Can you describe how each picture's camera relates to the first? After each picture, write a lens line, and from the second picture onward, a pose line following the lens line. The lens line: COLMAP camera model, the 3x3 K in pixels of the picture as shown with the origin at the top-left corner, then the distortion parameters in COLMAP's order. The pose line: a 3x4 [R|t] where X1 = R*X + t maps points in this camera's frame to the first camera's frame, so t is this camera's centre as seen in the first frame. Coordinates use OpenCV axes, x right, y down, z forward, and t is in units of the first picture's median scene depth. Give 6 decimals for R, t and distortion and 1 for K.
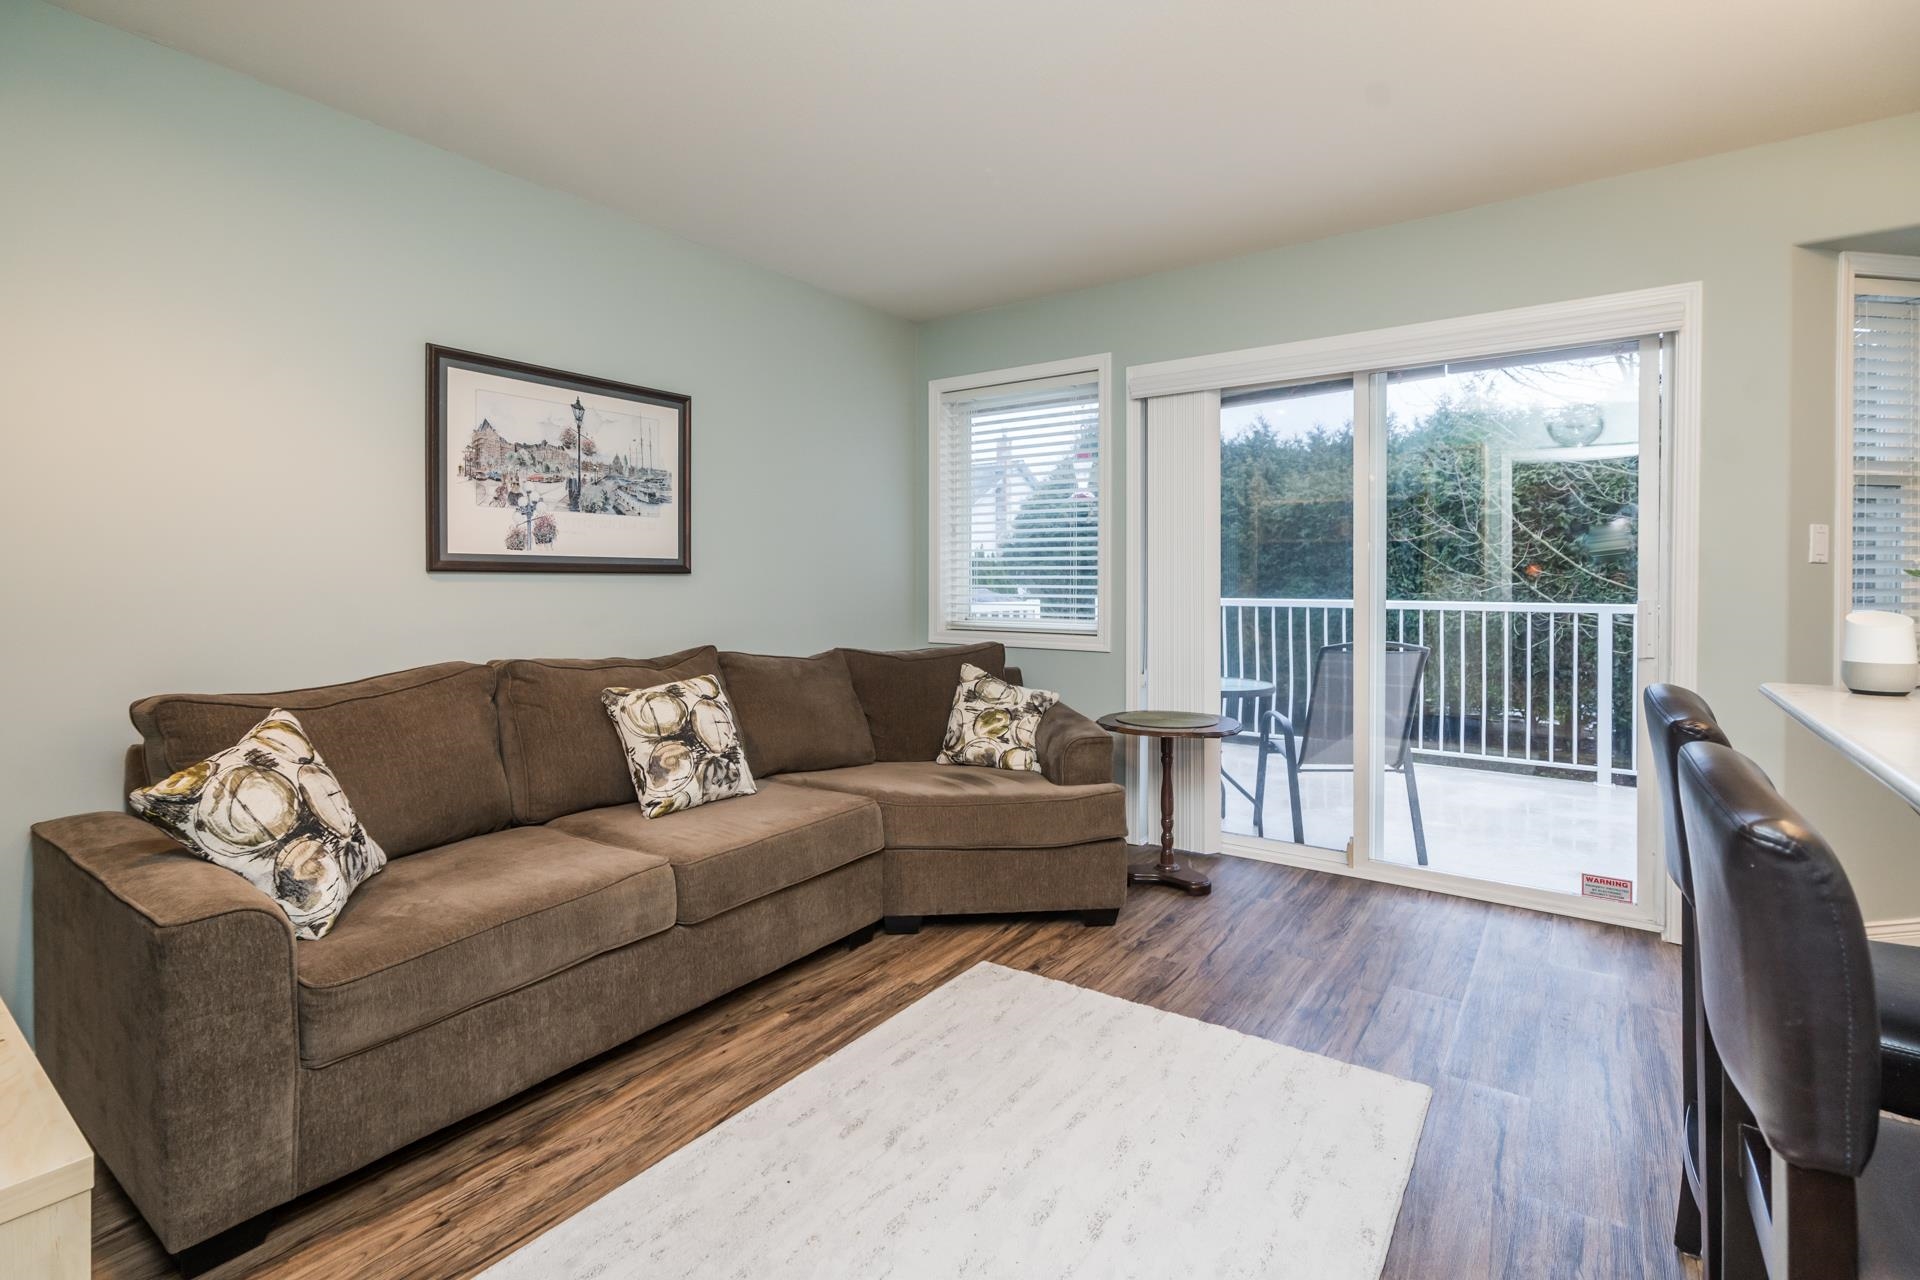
lens RADIAL K [[899.6, 0, 963.5], [0, 899.6, 572.2], [0, 0, 1]] dist [-0.003339, 0.000244]
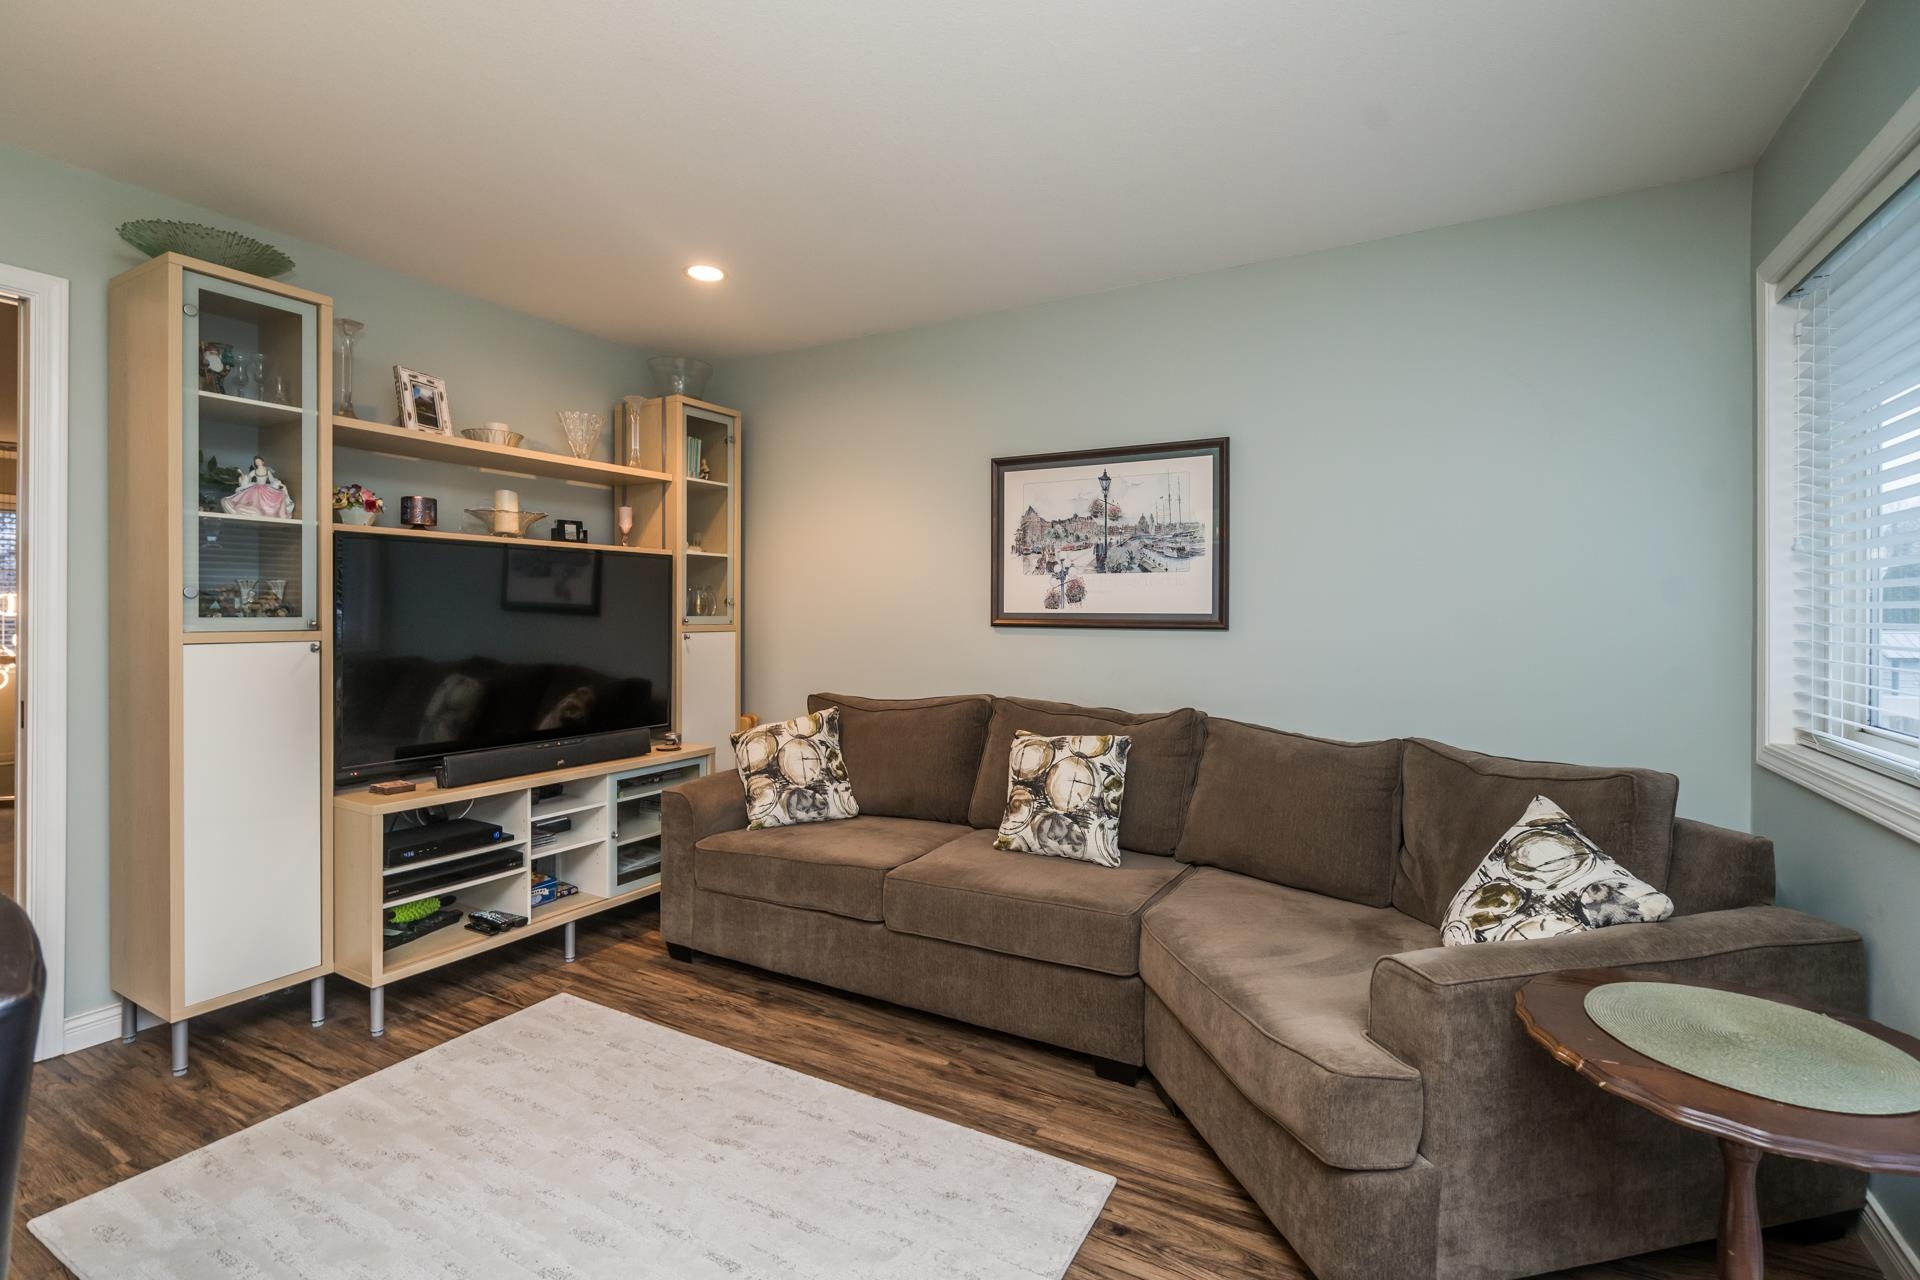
lens RADIAL K [[899.6, 0, 968.2], [0, 899.6, 597.2], [0, 0, 1]] dist [-0.003339, 0.000244]
pose [[0.093970, 0.010791, -0.995517, 0.708030], [0.018883, 0.999742, 0.012620, -0.058072], [0.995396, -0.019985, 0.093742, 0.775373]]
